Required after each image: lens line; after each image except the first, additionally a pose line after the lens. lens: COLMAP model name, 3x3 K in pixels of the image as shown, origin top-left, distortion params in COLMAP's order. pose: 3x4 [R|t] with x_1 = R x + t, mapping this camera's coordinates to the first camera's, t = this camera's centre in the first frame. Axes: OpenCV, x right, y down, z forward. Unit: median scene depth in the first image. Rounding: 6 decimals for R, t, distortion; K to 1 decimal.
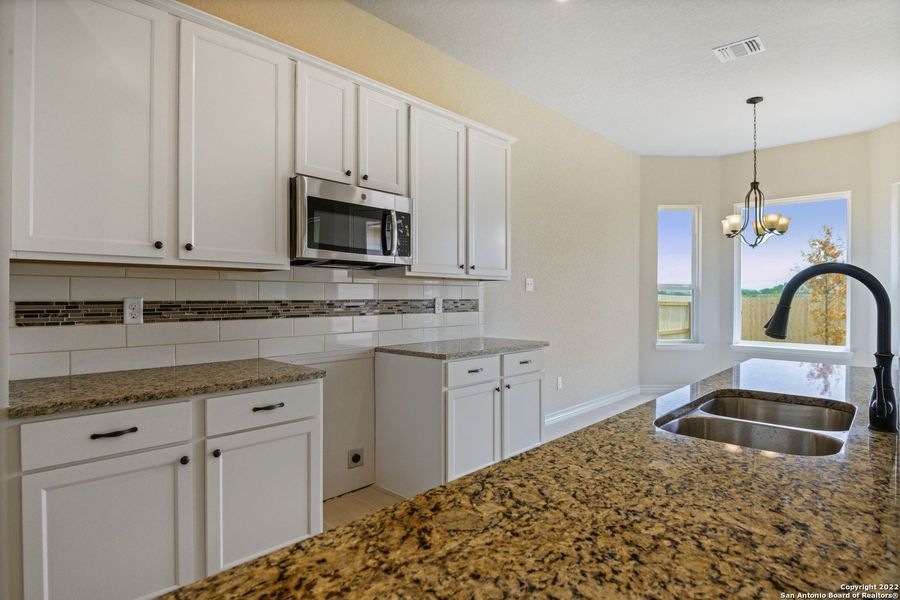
lens RADIAL K [[488.1, 0, 450.0], [0, 488.1, 300.0], [0, 0, 1]] dist [-0.015025, -0.001785]
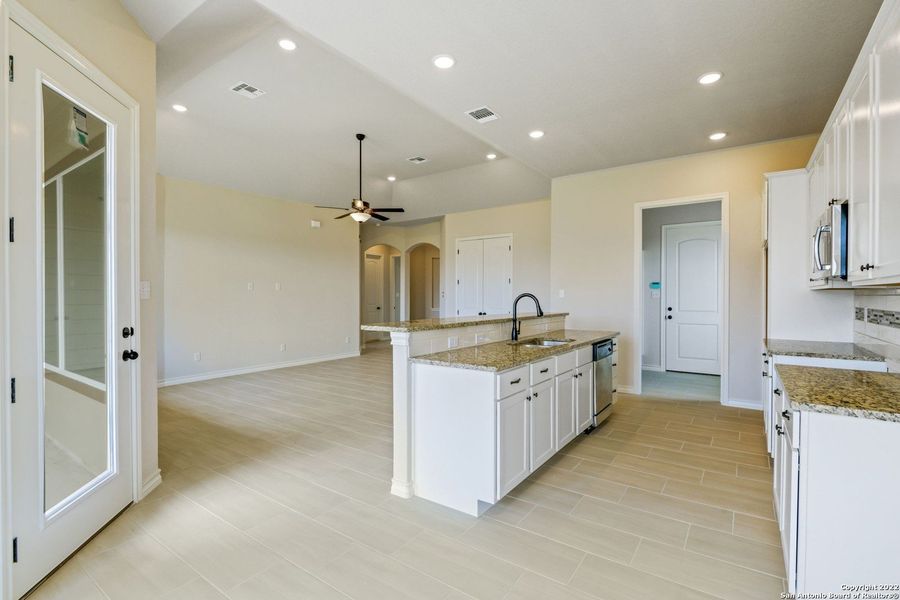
lens RADIAL K [[418.9, 0, 451.0], [0, 418.9, 298.6], [0, 0, 1]] dist [-0.011604, -0.000993]
pose [[-0.989860, -0.004271, -0.141982, 0.751964], [-0.006574, 0.999854, 0.015752, -0.034664], [0.141894, 0.016526, -0.989744, 1.657477]]
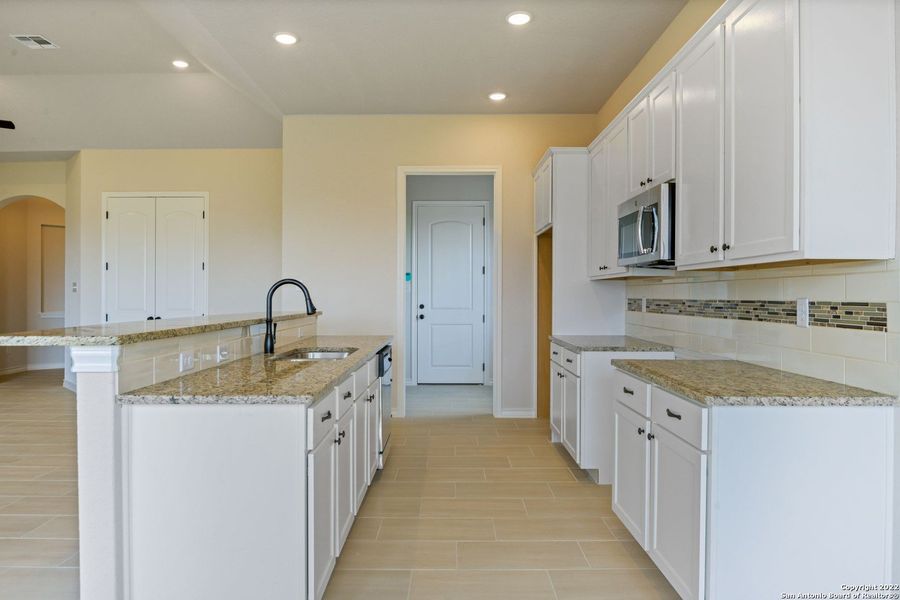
lens RADIAL K [[571.6, 0, 450.0], [0, 571.6, 300.0], [0, 0, 1]] dist [-0.019200, -0.001953]
pose [[-0.724629, 0.000447, -0.689139, 0.881386], [-0.010744, 0.999871, 0.011946, -0.007602], [0.689055, 0.016060, -0.724531, 1.448582]]
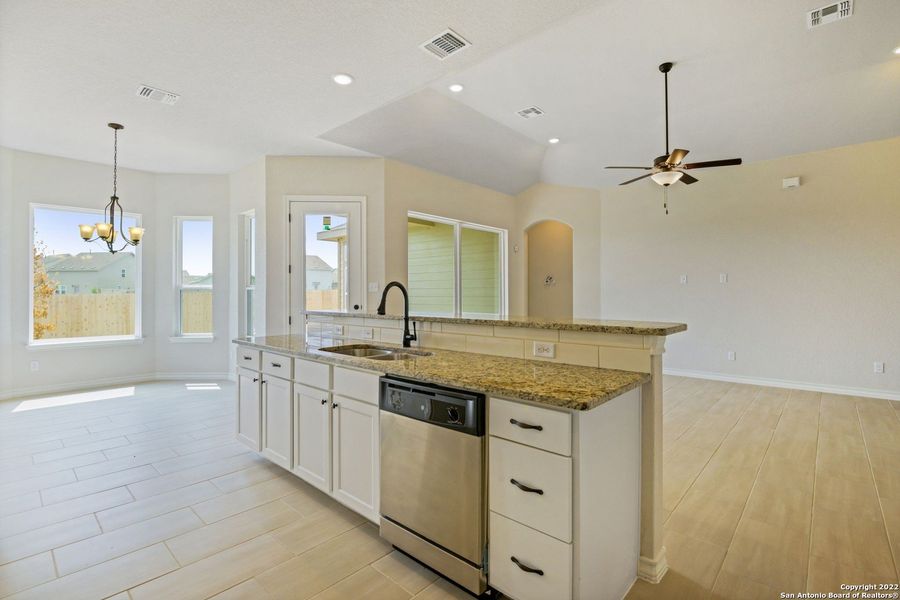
lens RADIAL K [[421.8, 0, 460.4], [0, 421.8, 291.4], [0, 0, 1]] dist [-0.018171, -0.000469]
pose [[-0.027500, 0.000427, 0.999622, -0.573297], [0.013646, 0.999907, -0.000052, -0.010911], [-0.999529, 0.013640, -0.027504, 0.315017]]
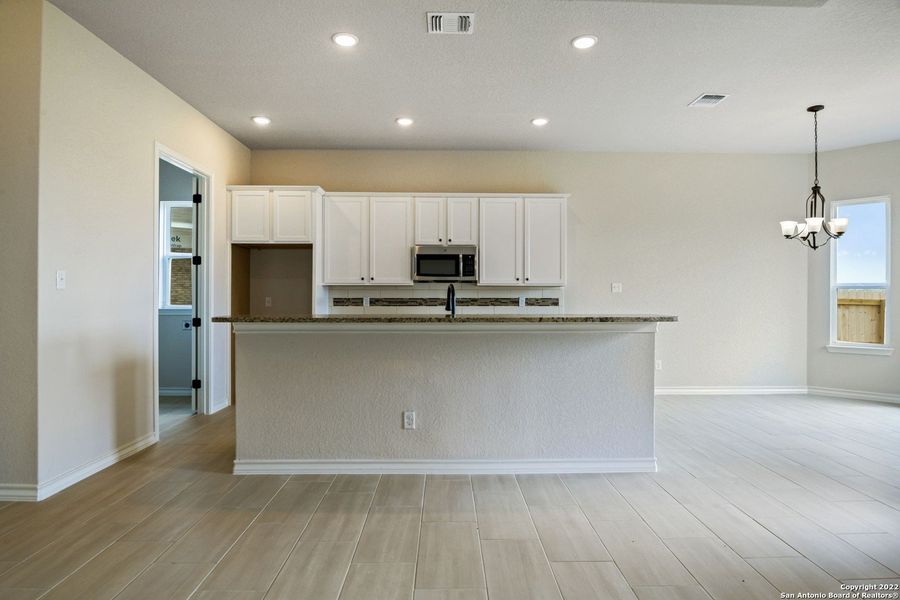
lens RADIAL K [[488.1, 0, 450.0], [0, 488.1, 300.0], [0, 0, 1]] dist [-0.015025, -0.001785]
pose [[0.696503, 0.003580, -0.717545, 1.238134], [-0.004864, 0.999988, 0.000269, 0.007235], [0.717537, 0.003303, 0.696512, -0.440484]]
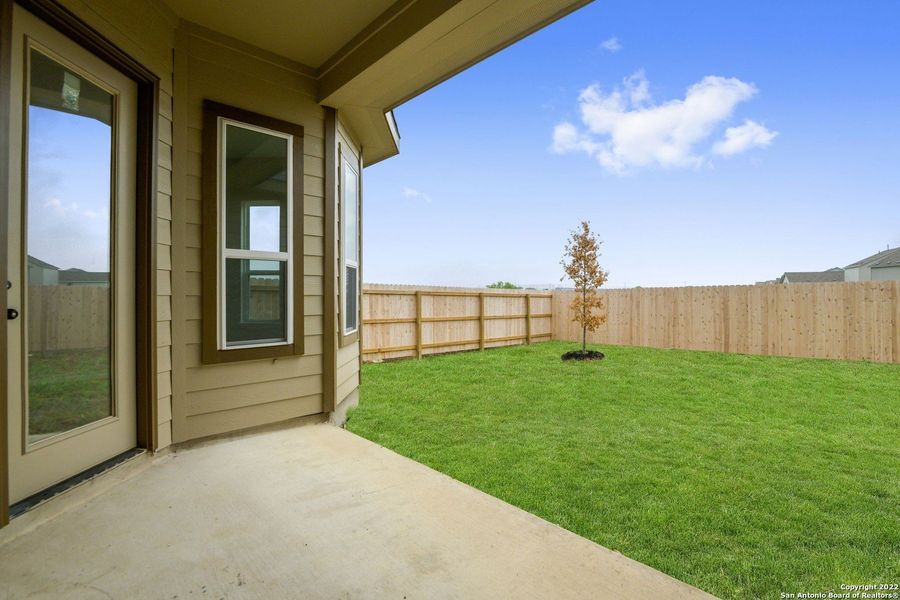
lens RADIAL K [[418.9, 0, 451.0], [0, 418.9, 298.6], [0, 0, 1]] dist [-0.011604, -0.000993]
pose [[0.998489, -0.005330, -0.054688, 2.042205], [0.005190, 0.999983, -0.002697, 0.084971], [0.054701, 0.002409, 0.998500, 0.099244]]
